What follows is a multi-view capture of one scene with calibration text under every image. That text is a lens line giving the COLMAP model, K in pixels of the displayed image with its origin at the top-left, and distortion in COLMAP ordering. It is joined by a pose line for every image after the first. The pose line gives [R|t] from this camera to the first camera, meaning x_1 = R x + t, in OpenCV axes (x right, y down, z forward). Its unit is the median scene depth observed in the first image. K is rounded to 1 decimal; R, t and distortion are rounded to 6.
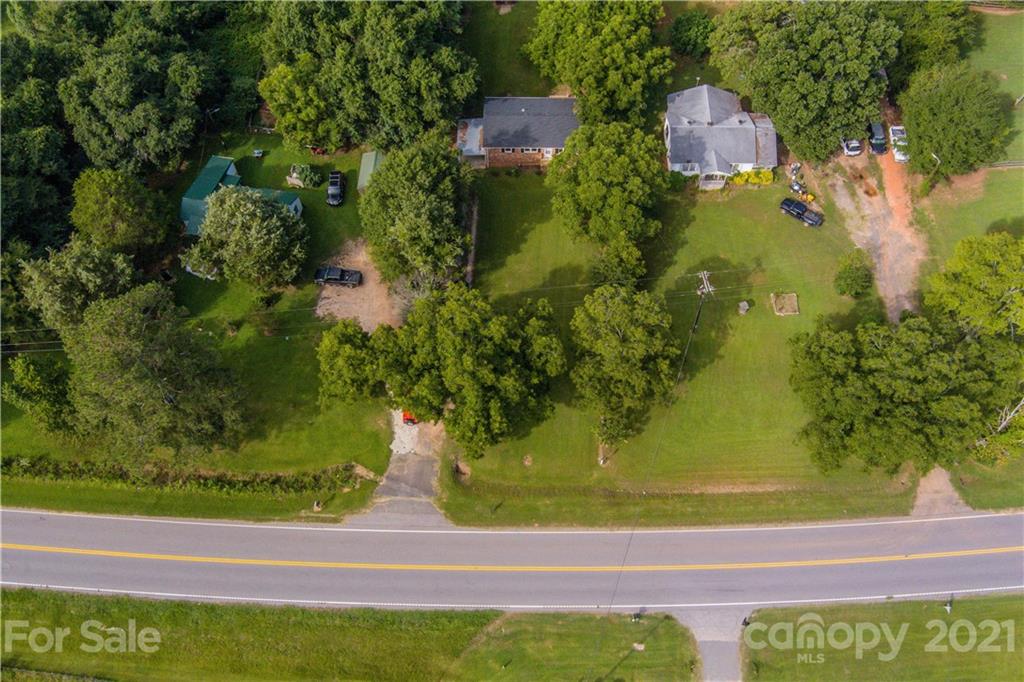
lens RADIAL K [[824.9, 0, 512.0], [0, 824.9, 341.0], [0, 0, 1]] dist [-0.062973, -0.000654]
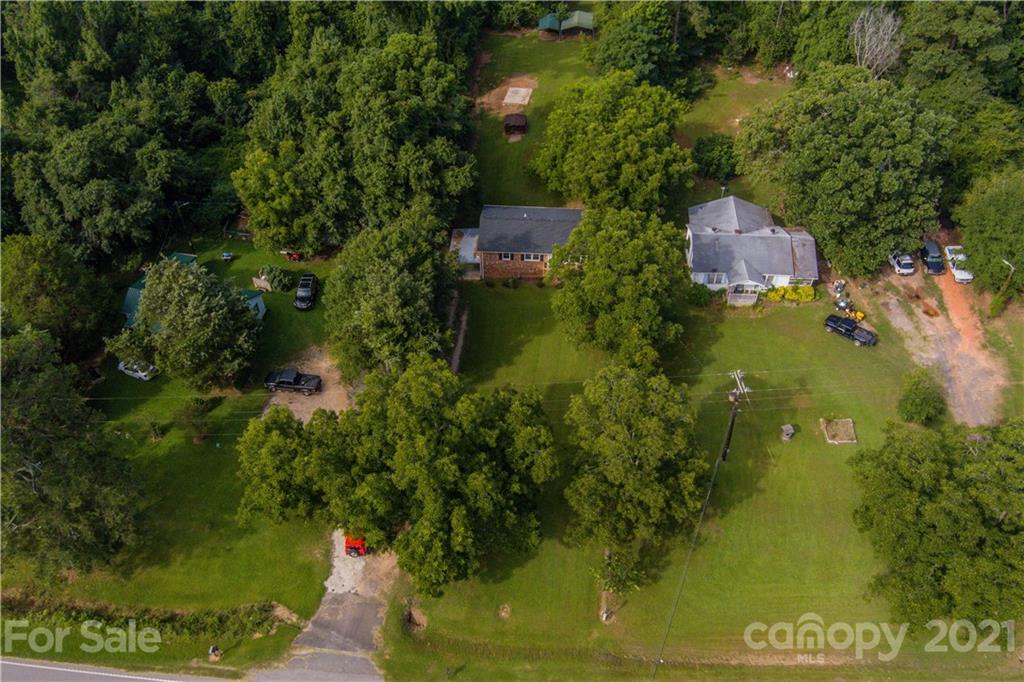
lens RADIAL K [[824.9, 0, 512.0], [0, 824.9, 341.0], [0, 0, 1]] dist [-0.062973, -0.000654]
pose [[0.998716, 0.039073, -0.032232, 0.037858], [-0.046556, 0.958789, -0.280280, 0.112814], [0.019952, 0.281420, 0.959377, 0.210441]]
